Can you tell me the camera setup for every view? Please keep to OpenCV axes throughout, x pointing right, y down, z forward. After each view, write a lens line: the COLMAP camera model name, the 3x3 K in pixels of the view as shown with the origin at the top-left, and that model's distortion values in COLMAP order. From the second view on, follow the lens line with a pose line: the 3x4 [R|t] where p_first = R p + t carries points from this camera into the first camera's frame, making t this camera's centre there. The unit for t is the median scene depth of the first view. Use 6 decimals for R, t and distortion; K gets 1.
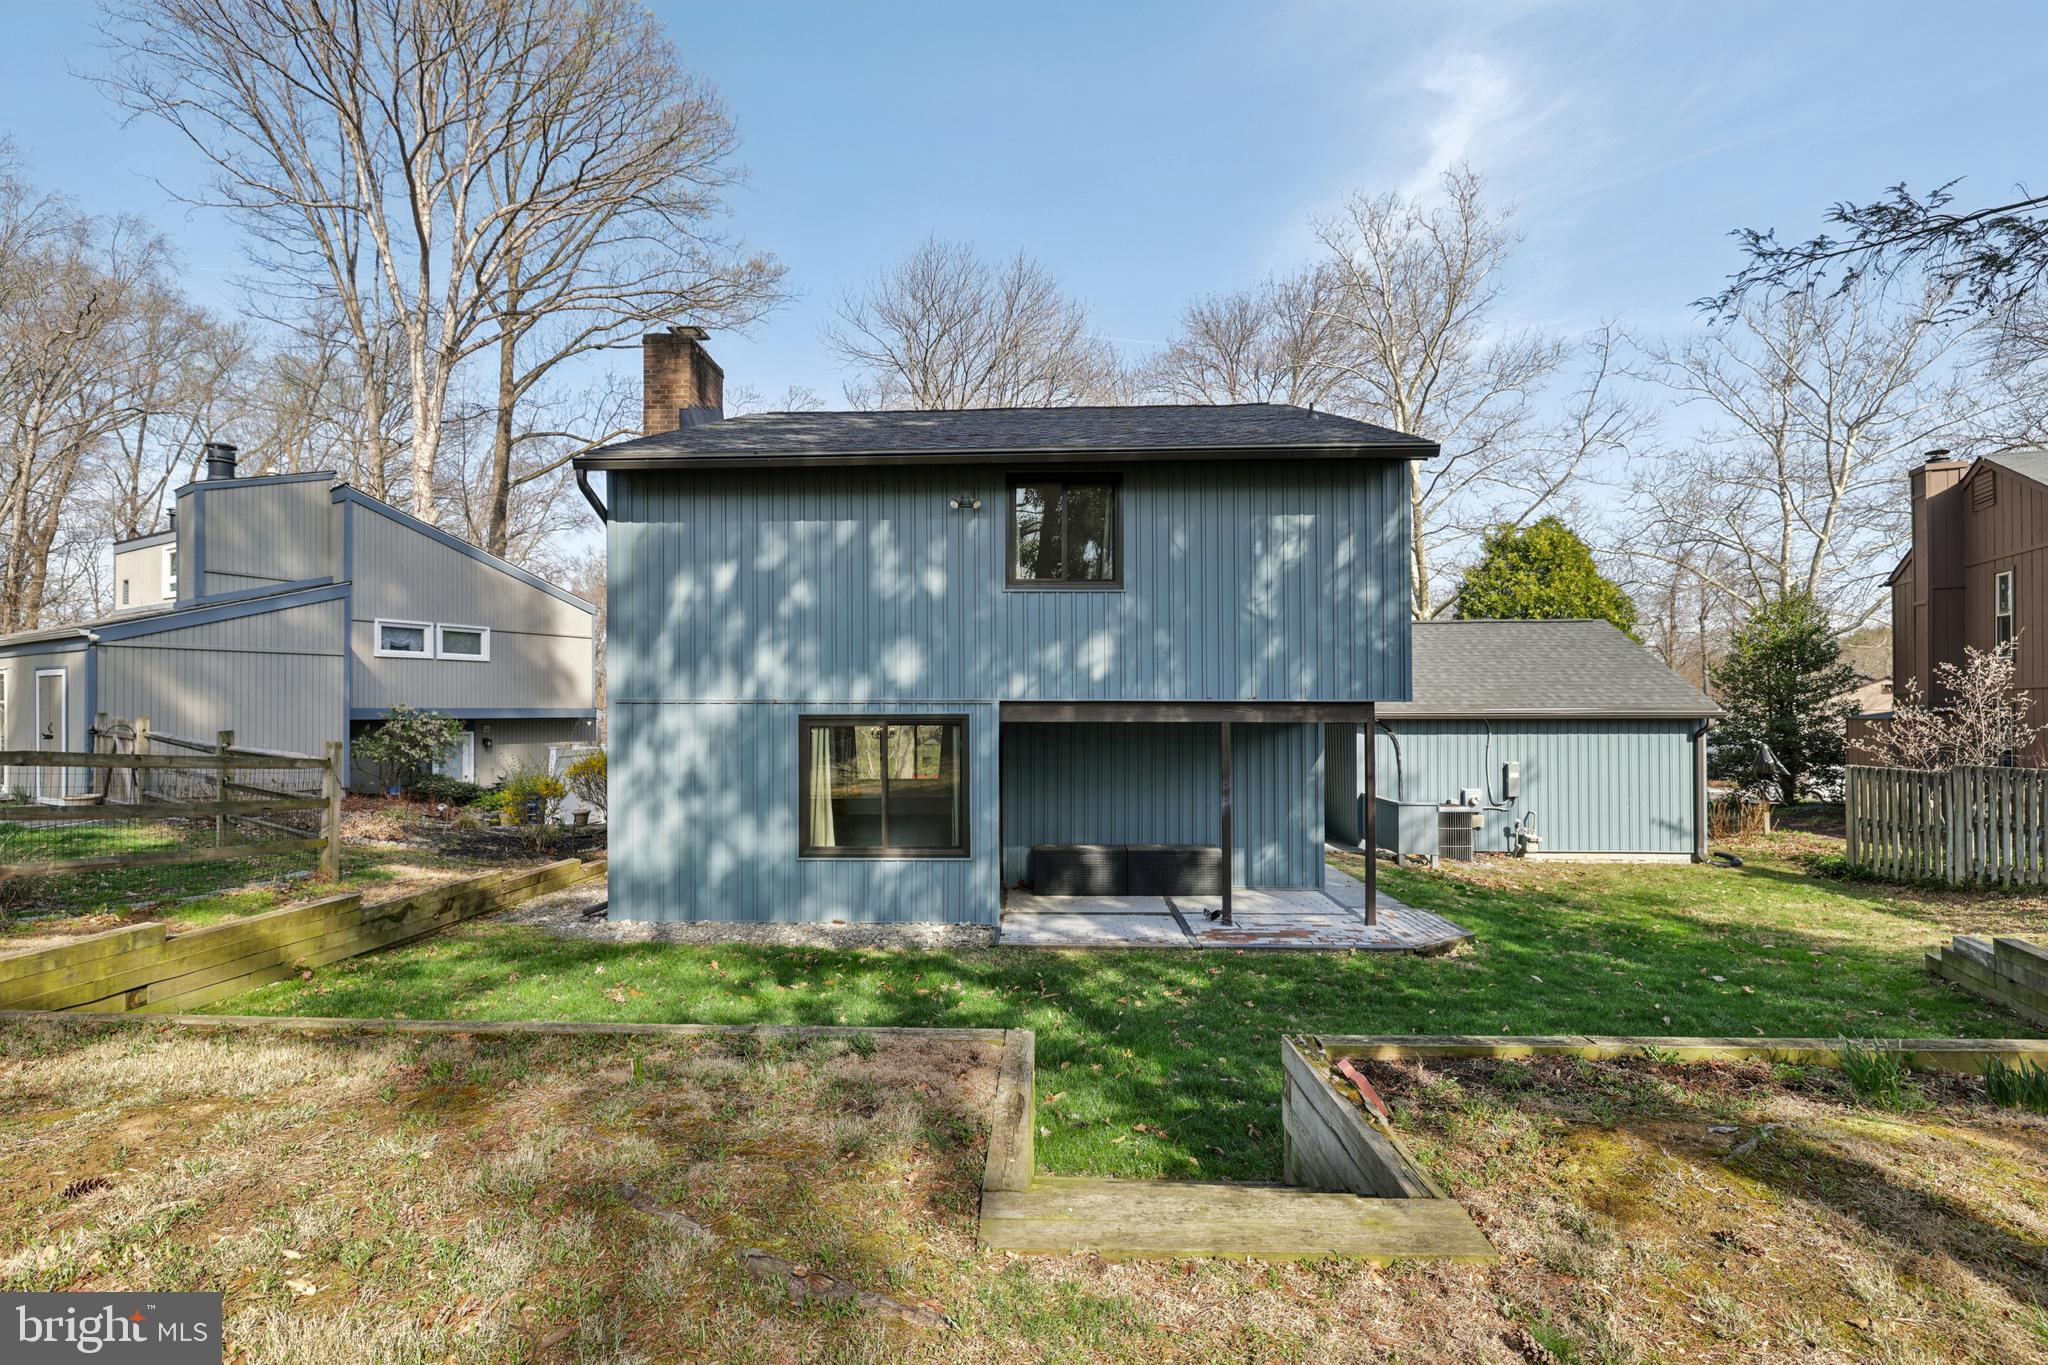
lens RADIAL K [[873.7, 0, 1027.0], [0, 873.7, 706.9], [0, 0, 1]] dist [0.005169, -0.000738]
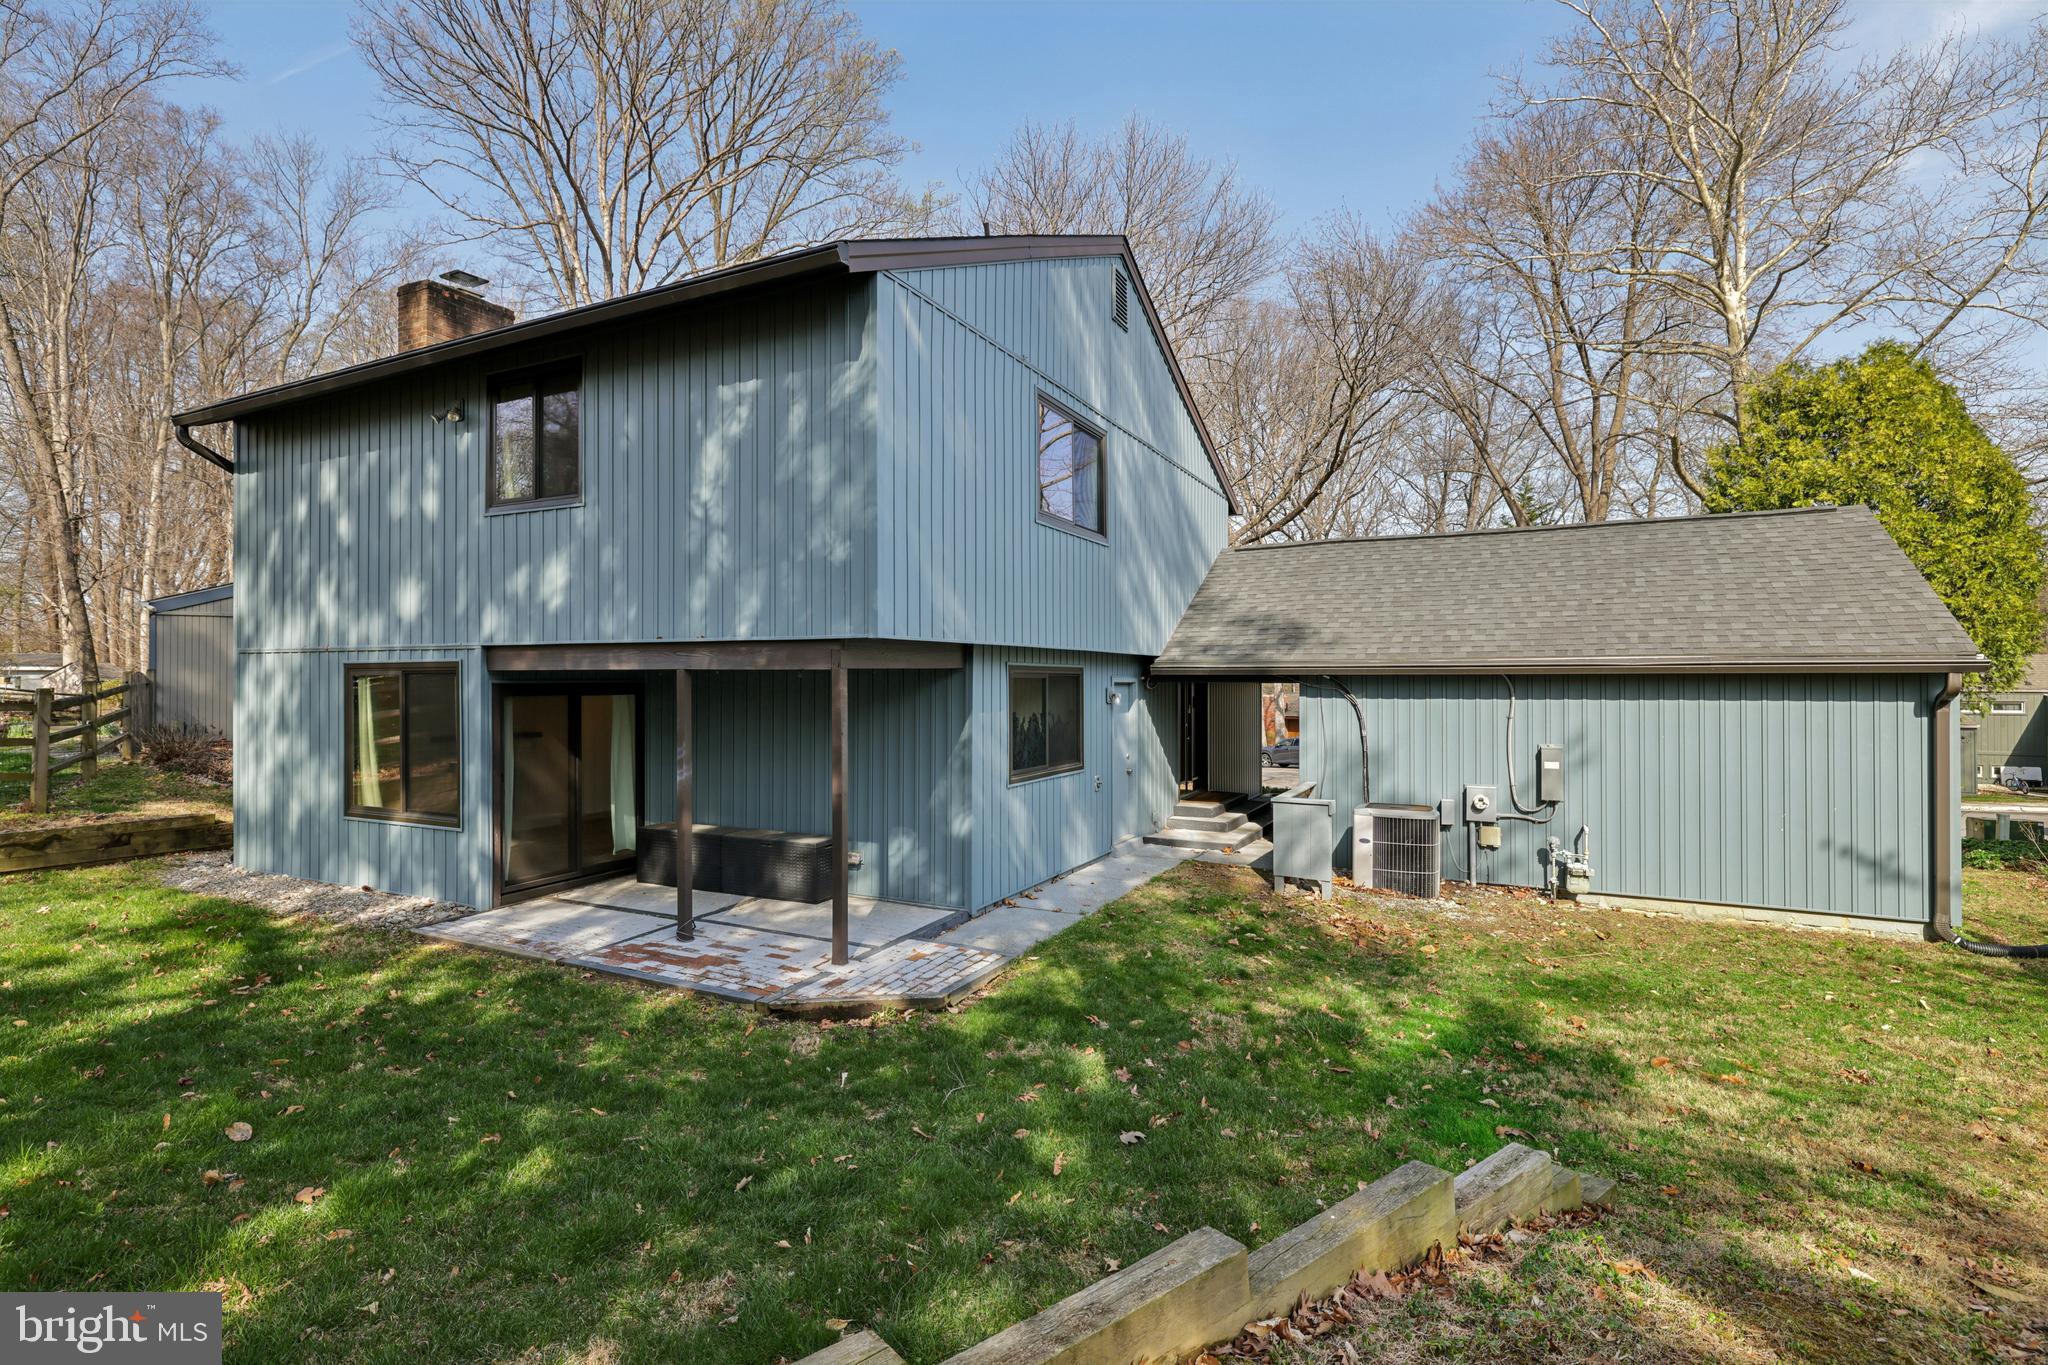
lens RADIAL K [[984.8, 0, 1029.3], [0, 984.8, 675.6], [0, 0, 1]] dist [0.000726, 0.001277]
pose [[0.911667, 0.000147, -0.410931, 0.564246], [-0.000814, 0.999999, -0.001449, 0.017844], [0.410930, 0.001656, 0.911665, 0.242620]]
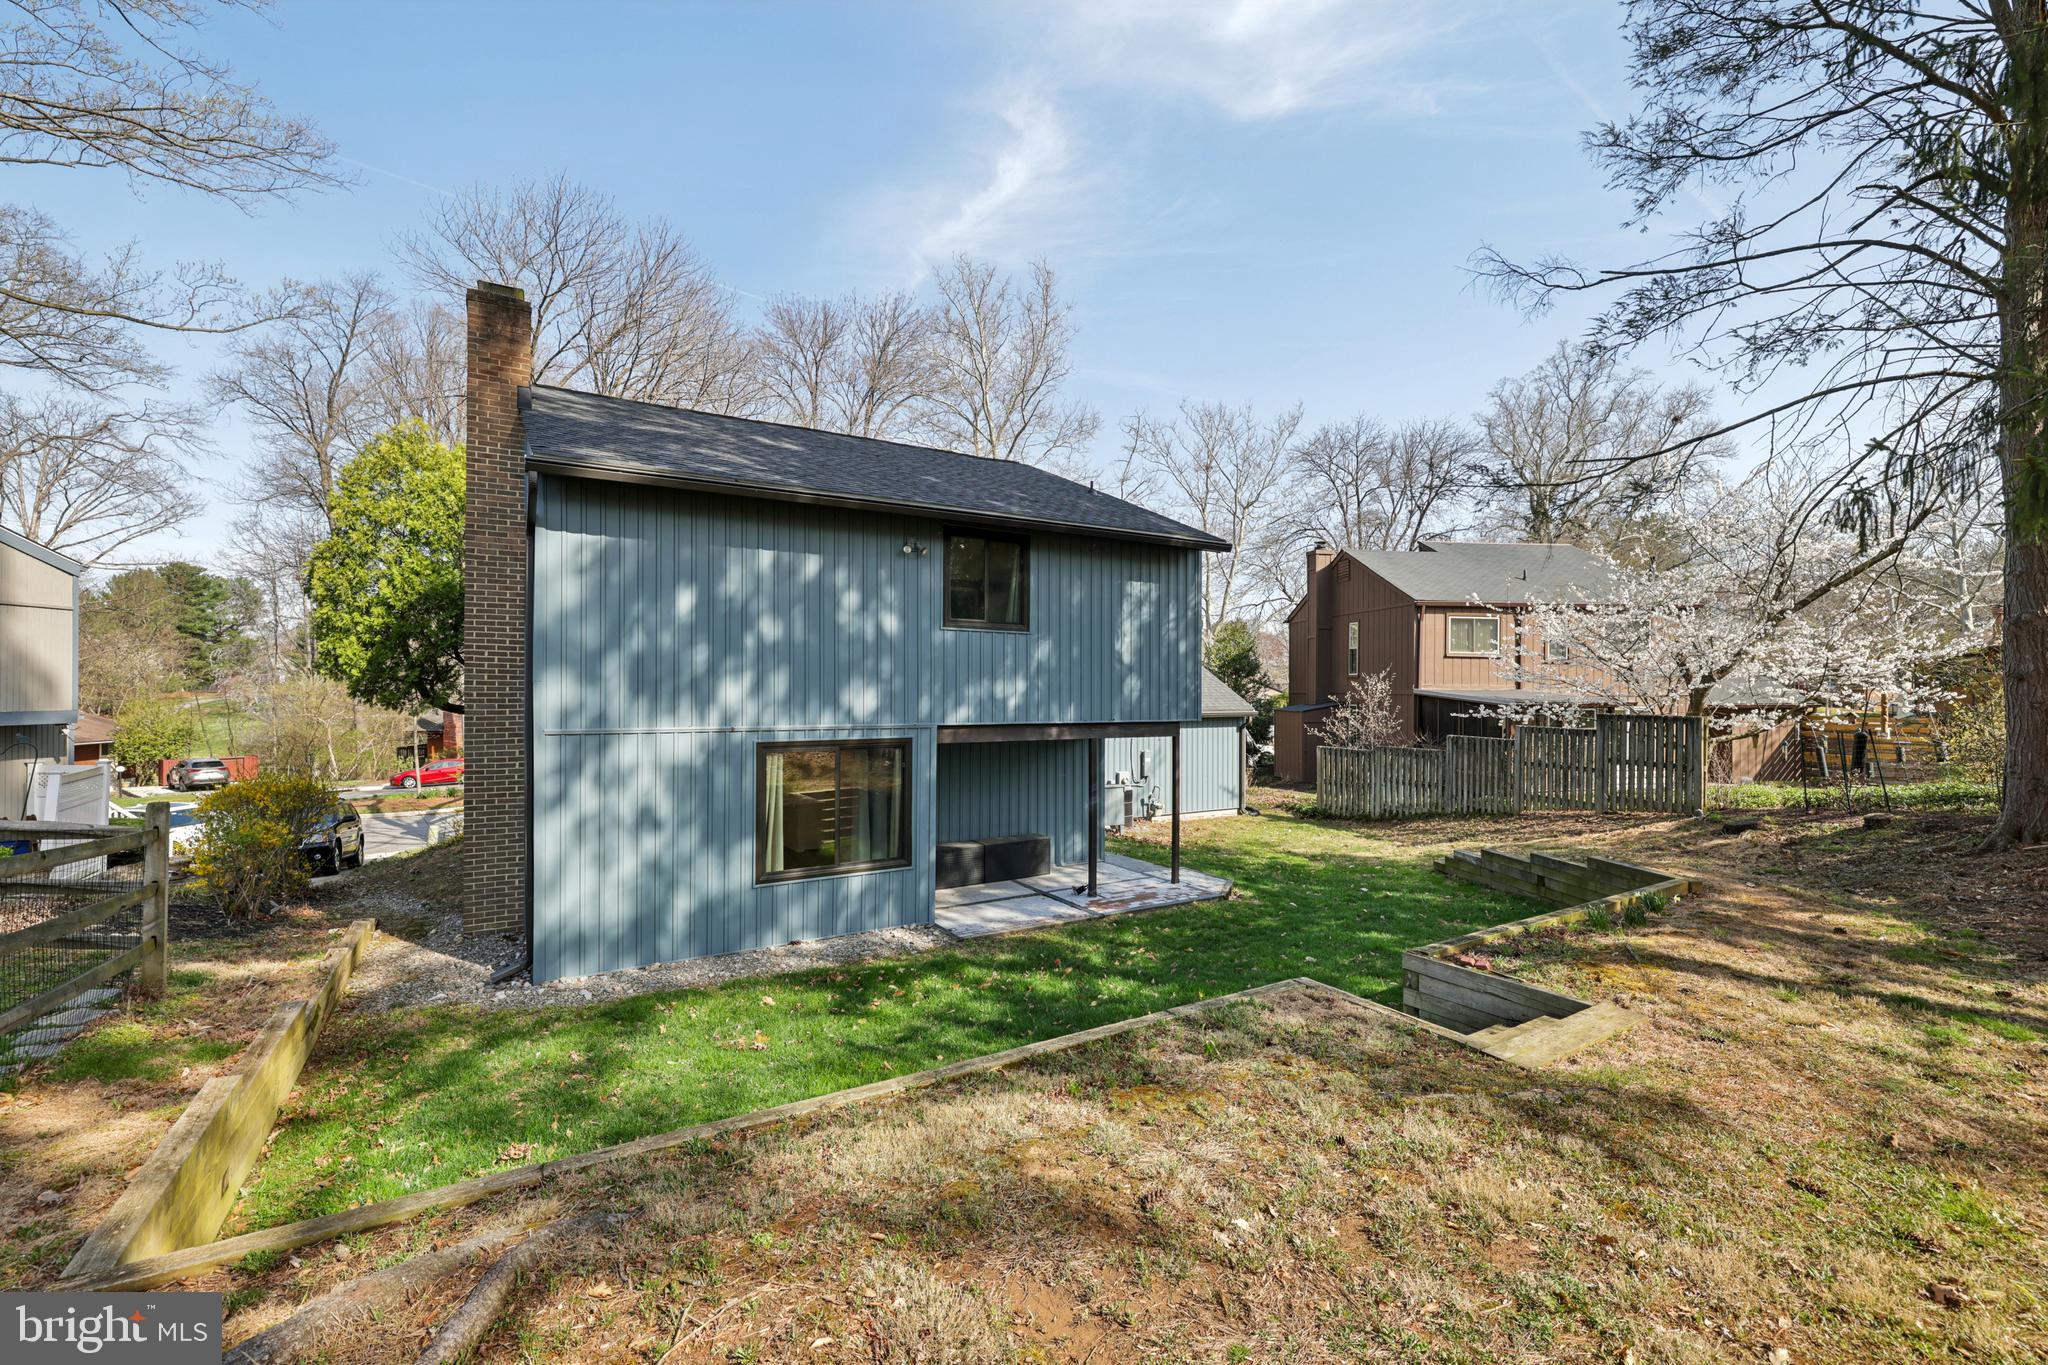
lens RADIAL K [[853.7, 0, 1028.9], [0, 853.7, 688.8], [0, 0, 1]] dist [0.001758, -0.000438]
pose [[0.831209, 0.005139, 0.555937, -0.366374], [-0.009918, 0.999935, 0.005586, -0.041632], [-0.555872, -0.010157, 0.831206, 0.008997]]
